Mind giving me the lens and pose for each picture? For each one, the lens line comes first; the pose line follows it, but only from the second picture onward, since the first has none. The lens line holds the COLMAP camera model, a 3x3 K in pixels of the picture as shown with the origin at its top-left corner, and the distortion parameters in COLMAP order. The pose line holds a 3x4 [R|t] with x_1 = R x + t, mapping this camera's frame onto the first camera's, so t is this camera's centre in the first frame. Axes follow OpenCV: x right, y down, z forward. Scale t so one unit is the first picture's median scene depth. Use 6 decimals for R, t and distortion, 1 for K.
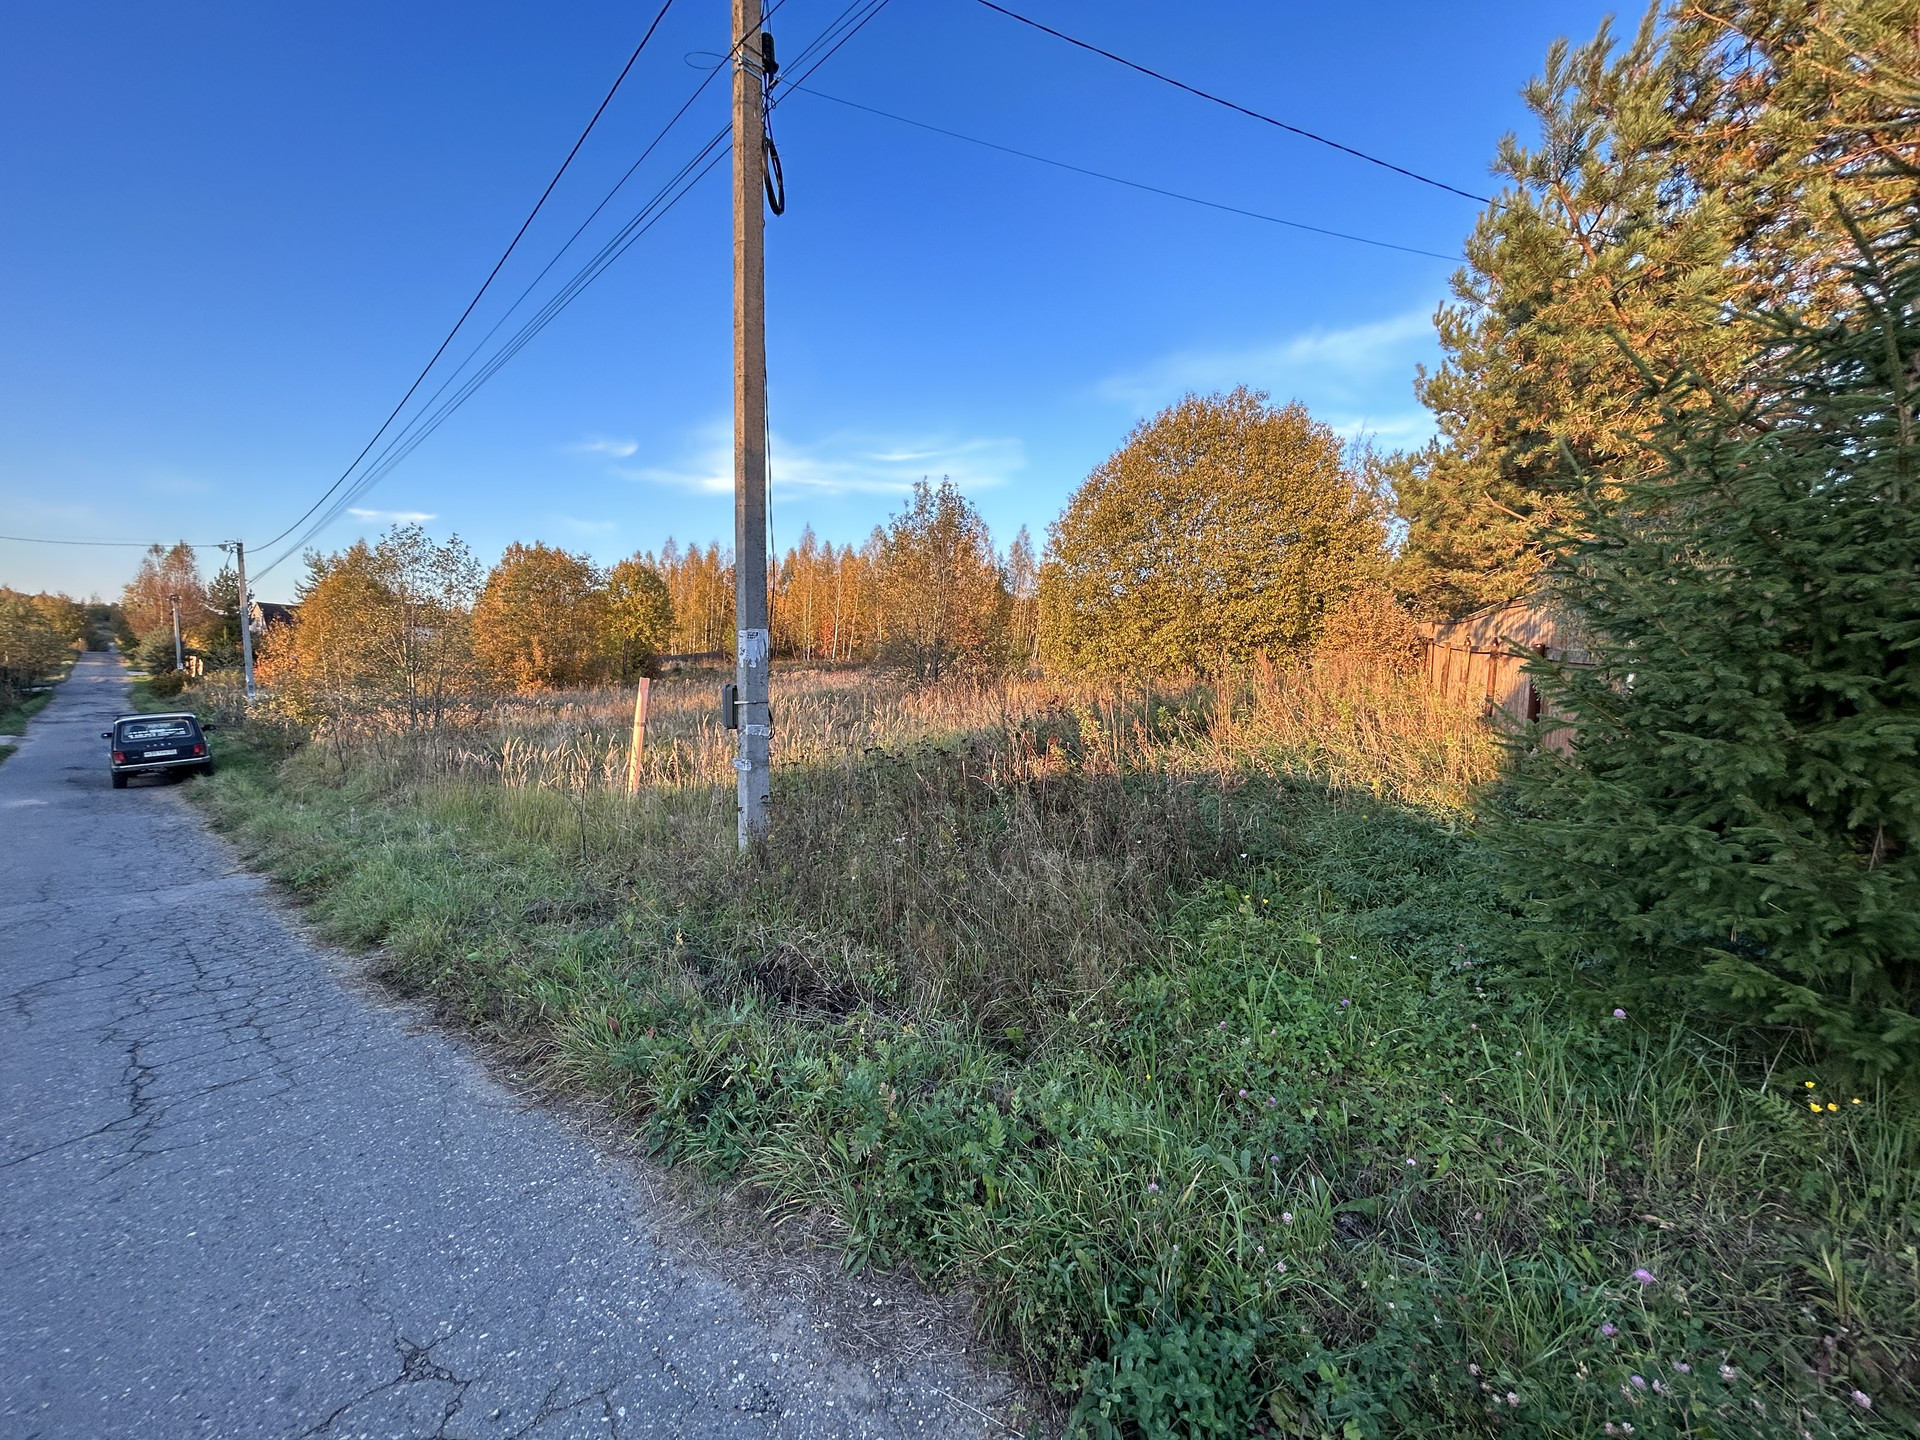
lens RADIAL K [[770.2, 0, 952.1], [0, 770.2, 717.0], [0, 0, 1]] dist [0.000322, 0.000208]
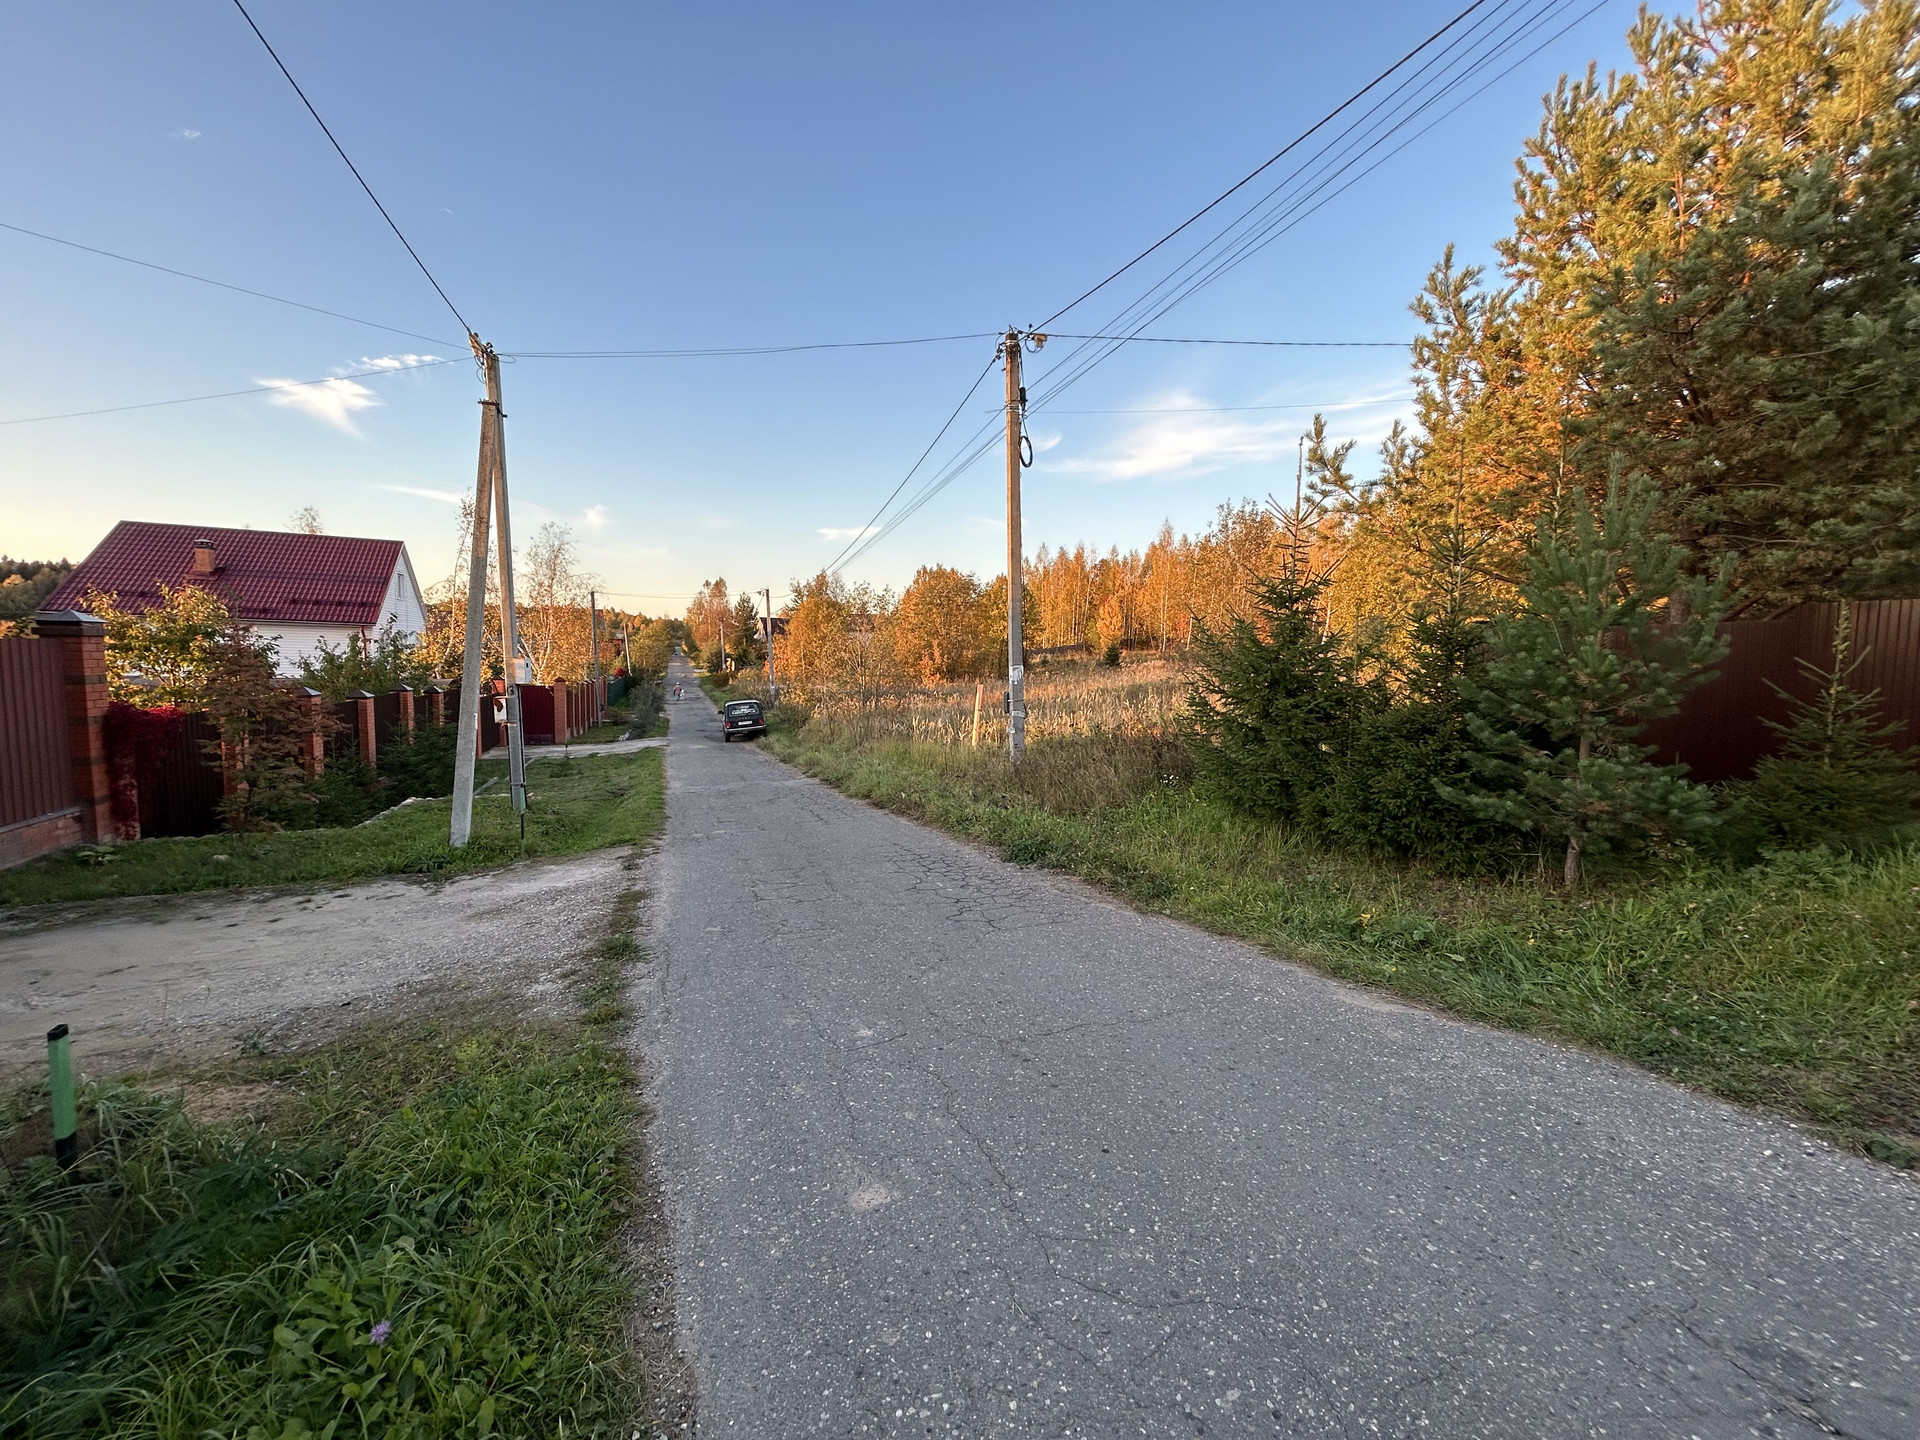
lens RADIAL K [[768.0, 0, 955.2], [0, 768.0, 717.4], [0, 0, 1]] dist [-0.001641, -0.000221]
pose [[0.889655, 0.016199, -0.456345, 0.143549], [-0.007481, 0.999753, 0.020905, -0.004006], [0.456571, -0.015184, 0.889557, -0.244102]]
